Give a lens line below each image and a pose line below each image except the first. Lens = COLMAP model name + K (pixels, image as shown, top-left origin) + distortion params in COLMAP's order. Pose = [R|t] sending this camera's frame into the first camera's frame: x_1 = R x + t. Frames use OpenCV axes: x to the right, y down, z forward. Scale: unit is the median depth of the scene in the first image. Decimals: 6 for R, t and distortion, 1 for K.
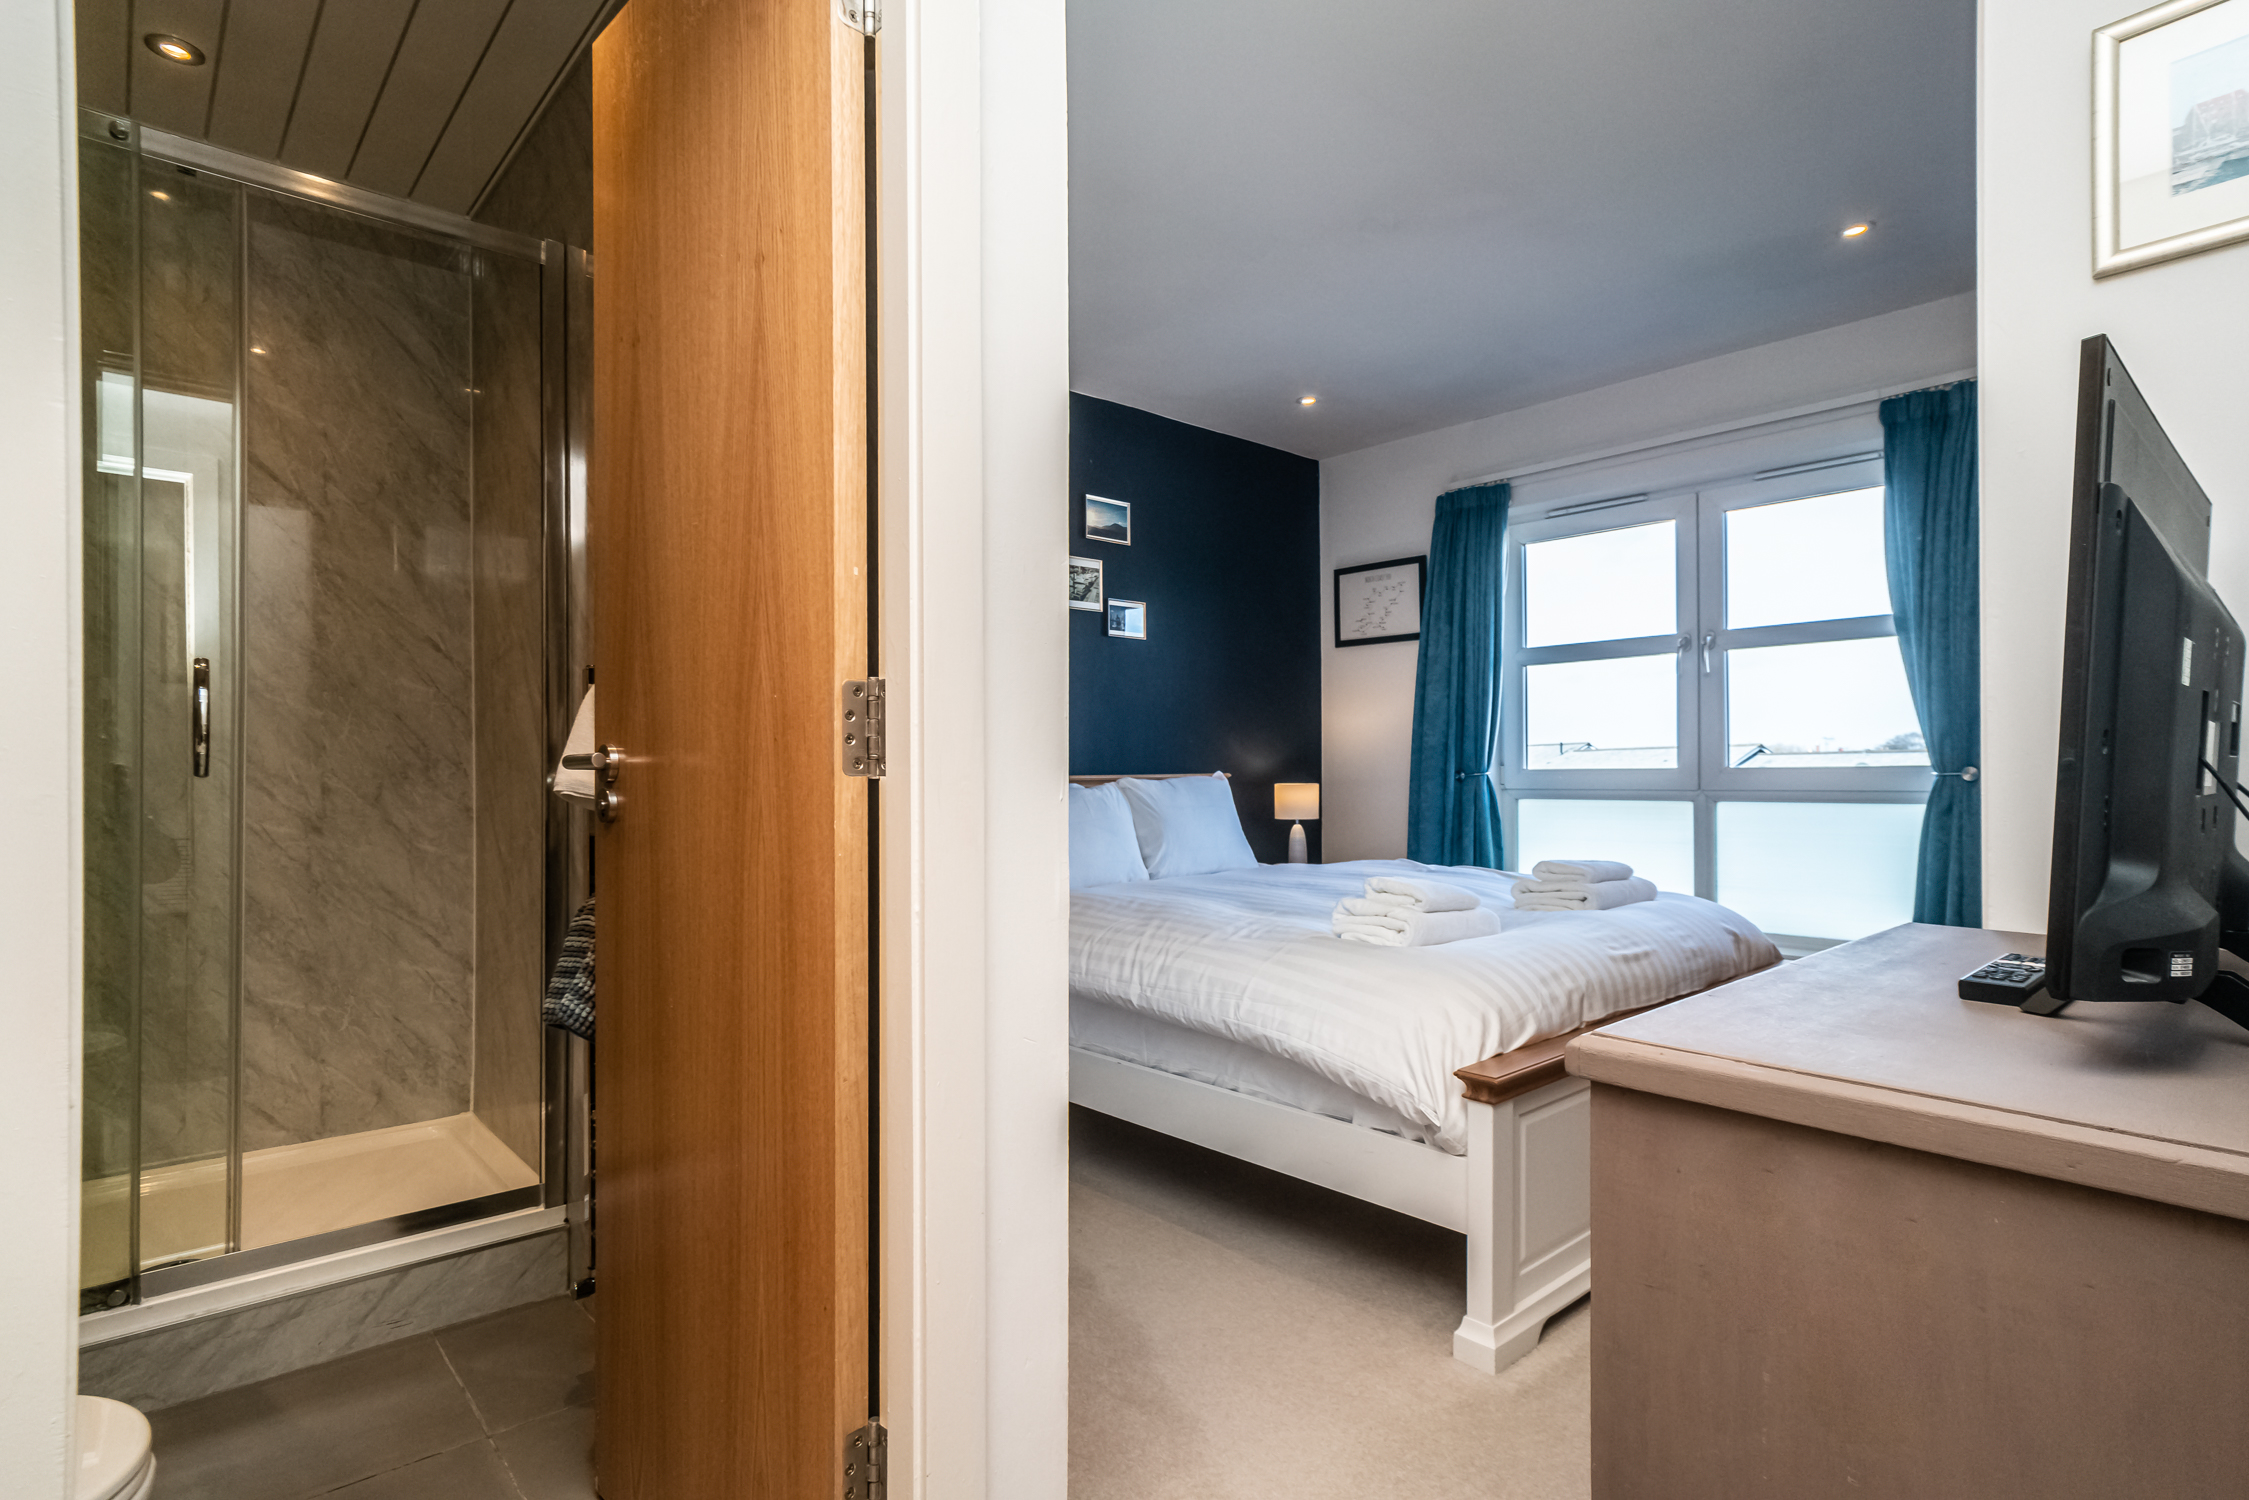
lens RADIAL K [[1156.6, 0, 1120.5], [0, 1156.6, 772.3], [0, 0, 1]] dist [-0.005728, 0.006720]
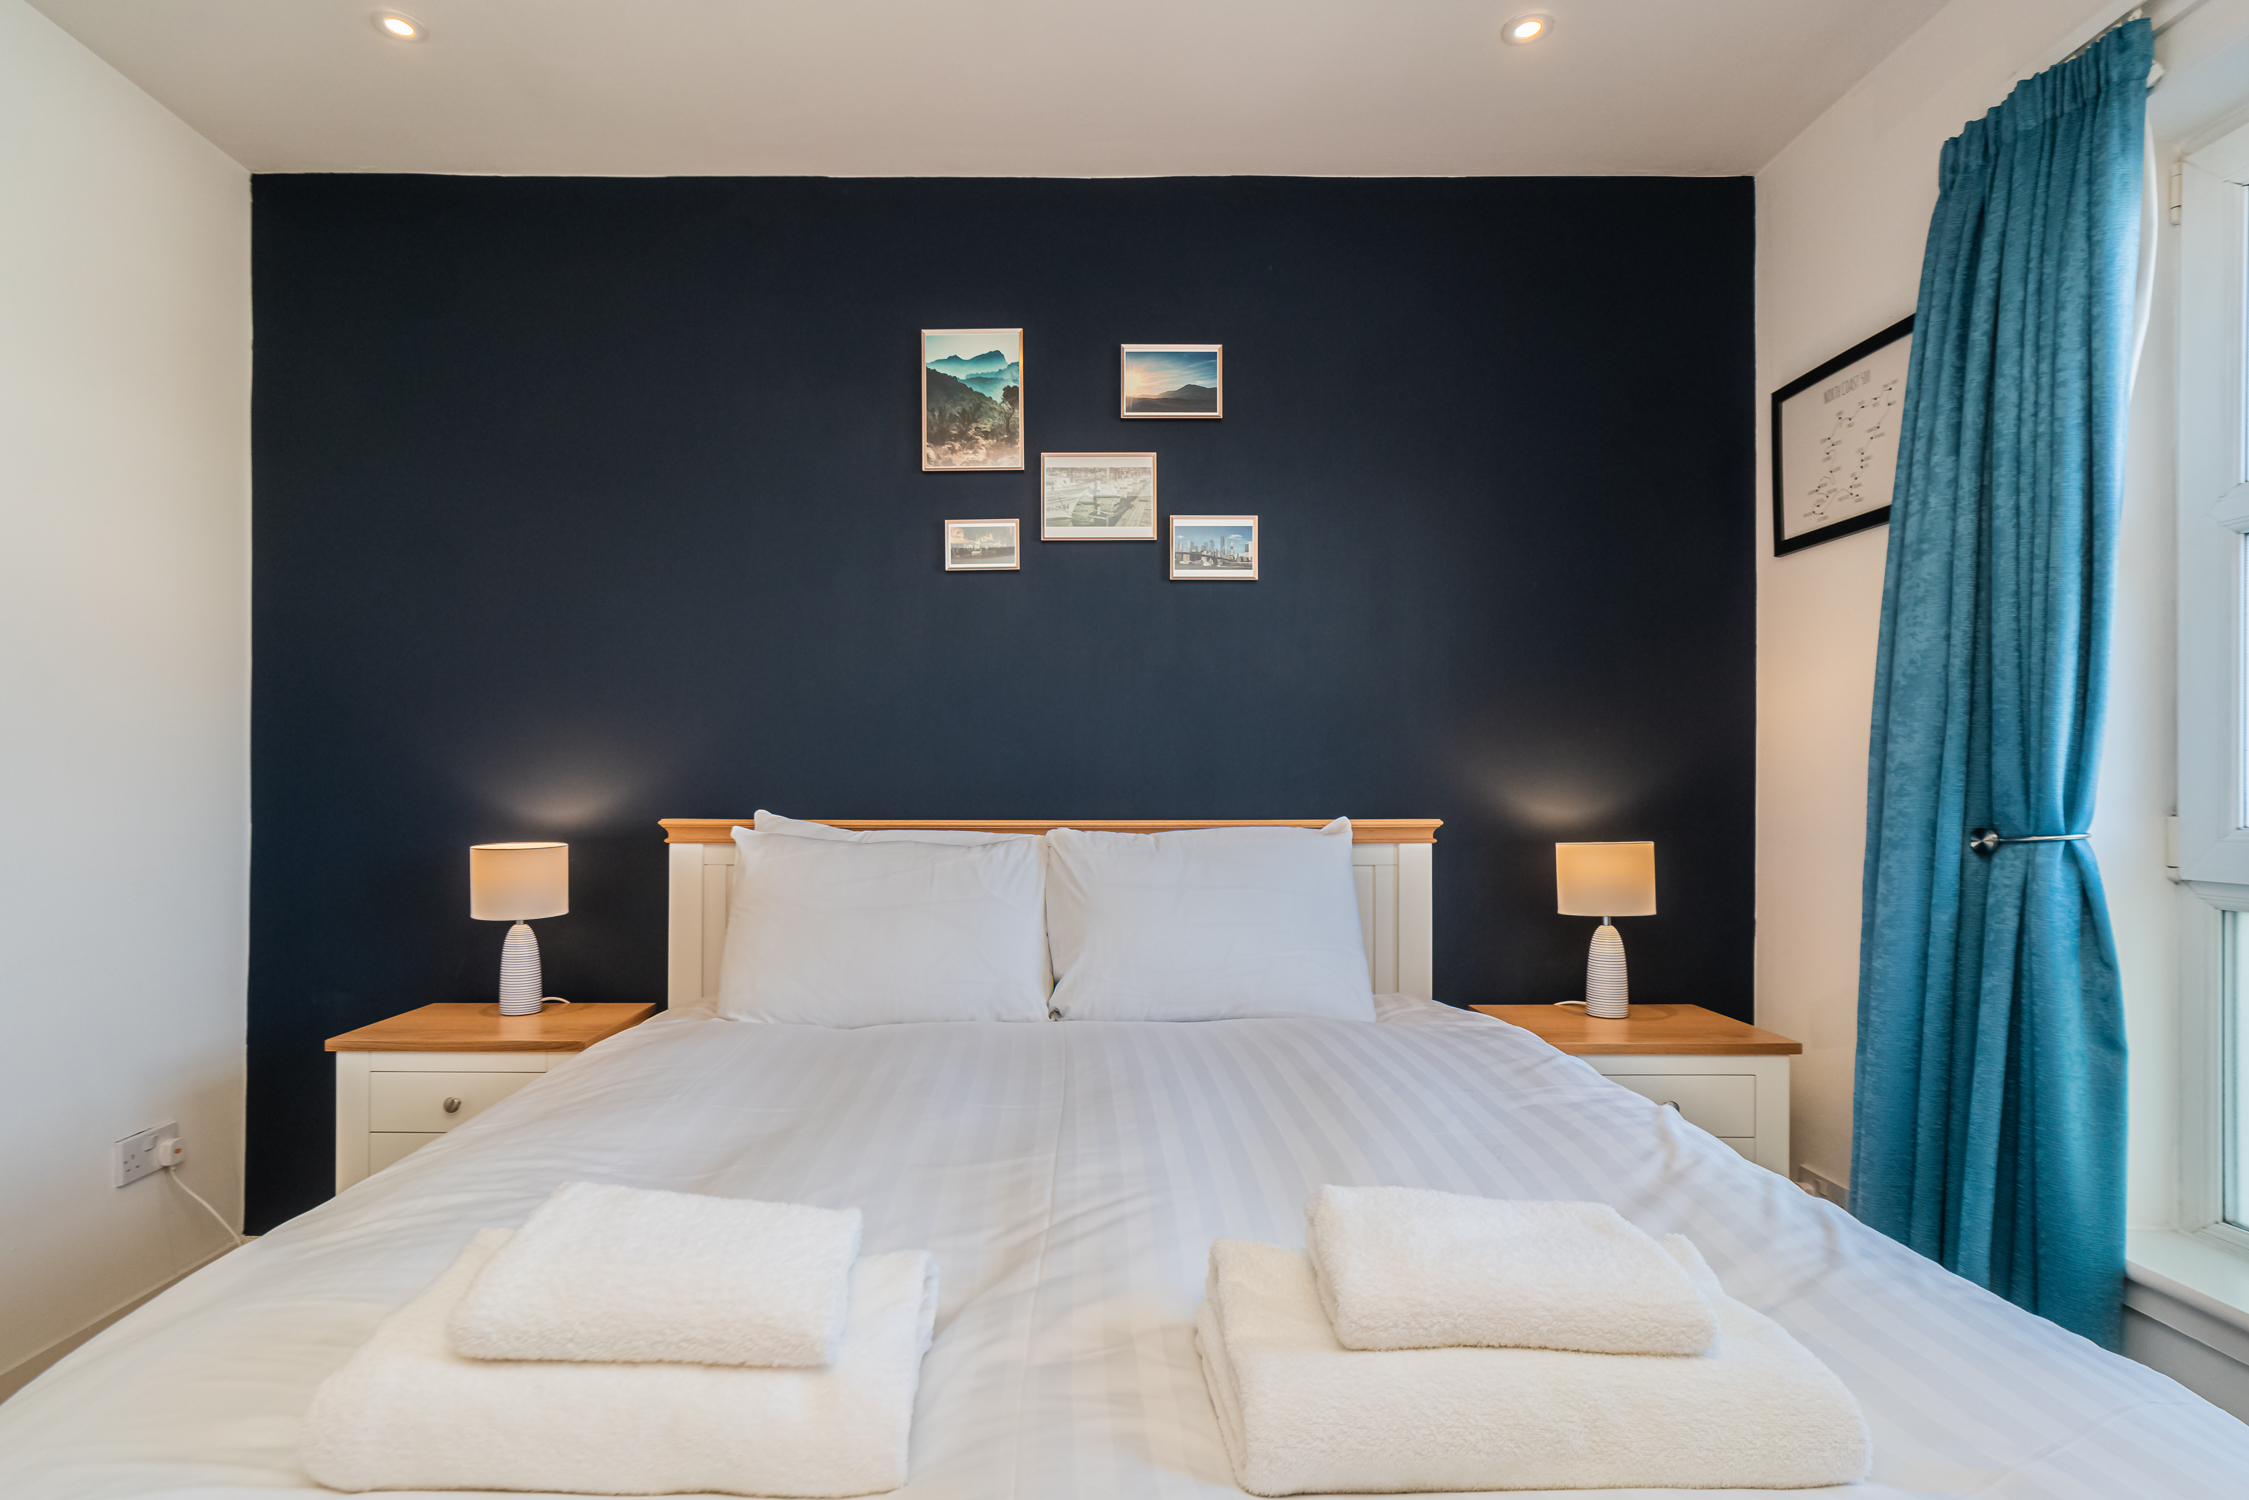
lens RADIAL K [[1156.6, 0, 1078.7], [0, 1156.6, 791.1], [0, 0, 1]] dist [-0.005728, 0.006720]
pose [[0.739947, 0.008870, -0.672607, 0.354530], [-0.005800, 0.999960, 0.006806, -0.015747], [0.672640, -0.001135, 0.739969, 0.548393]]
